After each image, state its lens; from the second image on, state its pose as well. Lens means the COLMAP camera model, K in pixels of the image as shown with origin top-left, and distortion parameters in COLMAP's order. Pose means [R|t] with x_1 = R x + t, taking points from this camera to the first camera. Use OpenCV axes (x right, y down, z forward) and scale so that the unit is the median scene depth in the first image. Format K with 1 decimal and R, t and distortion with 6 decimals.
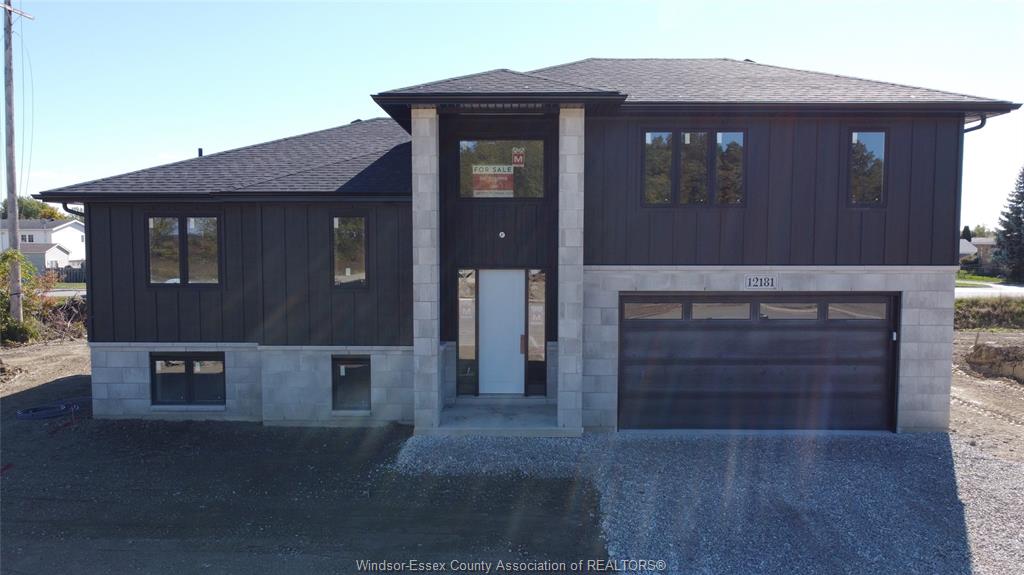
lens RADIAL K [[770.6, 0, 510.7], [0, 770.6, 291.1], [0, 0, 1]] dist [0.006616, -0.007335]
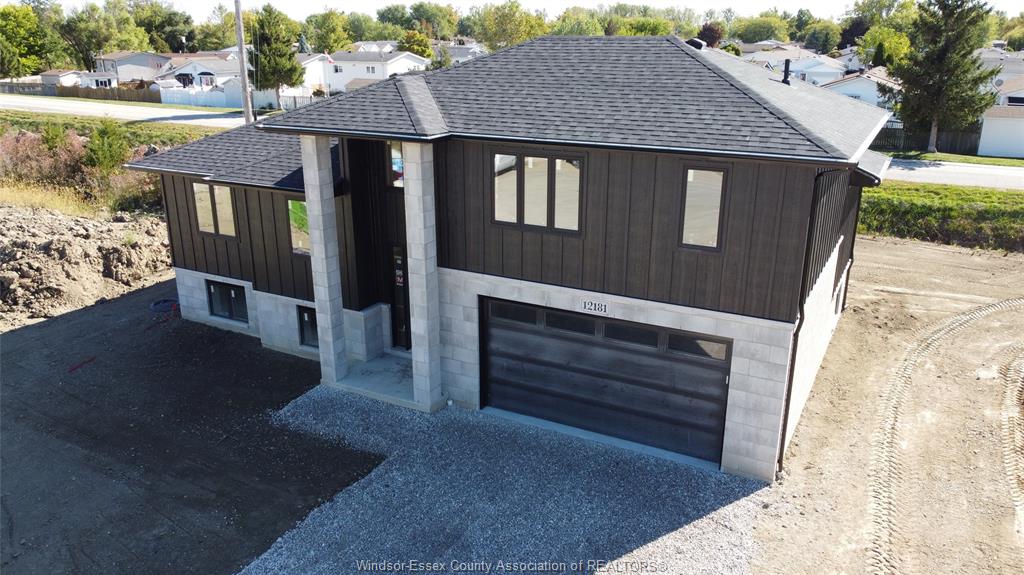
lens RADIAL K [[770.6, 0, 514.7], [0, 770.6, 293.1], [0, 0, 1]] dist [0.006616, -0.007335]
pose [[0.886725, 0.146428, -0.438494, 0.671130], [-0.027922, 0.963744, 0.265364, -0.296059], [0.461453, -0.223062, 0.858664, 0.072467]]
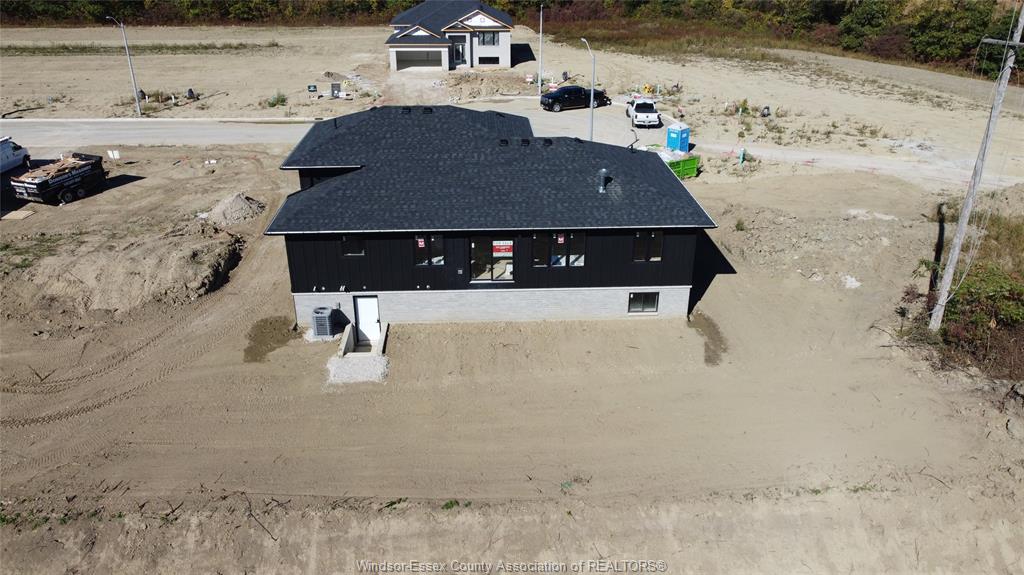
lens RADIAL K [[770.6, 0, 514.5], [0, 770.6, 293.9], [0, 0, 1]] dist [0.006616, -0.007335]
pose [[-0.998134, 0.017846, -0.058401, 0.071408], [-0.012986, 0.872443, 0.488544, -1.061703], [0.059670, 0.488391, -0.870583, 3.701151]]
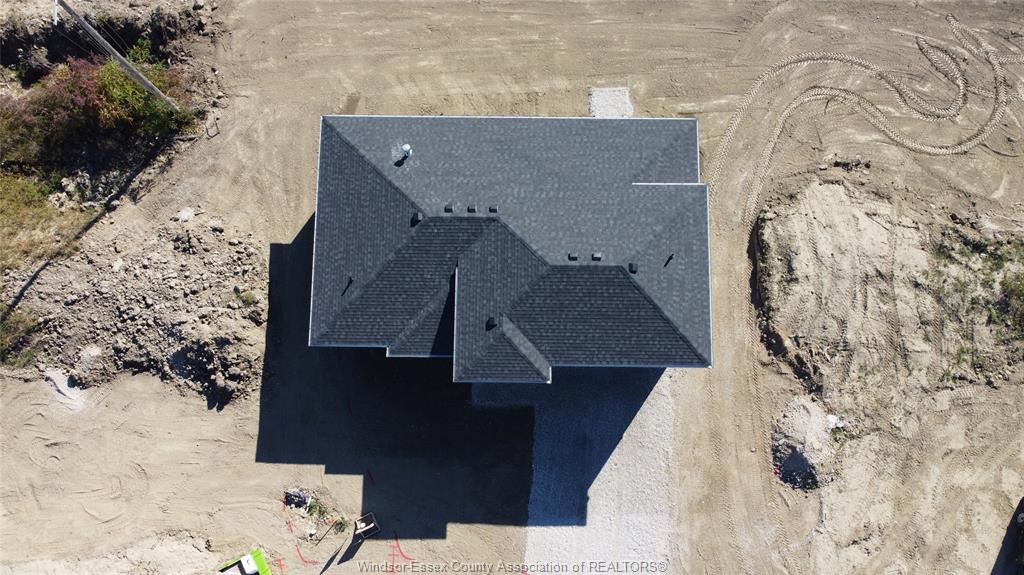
lens RADIAL K [[770.6, 0, 514.0], [0, 770.6, 288.2], [0, 0, 1]] dist [0.006616, -0.007335]
pose [[0.999985, 0.001434, -0.005317, 0.031614], [0.004857, 0.225368, 0.974262, -2.525152], [0.002595, -0.974273, 0.225358, 0.642746]]
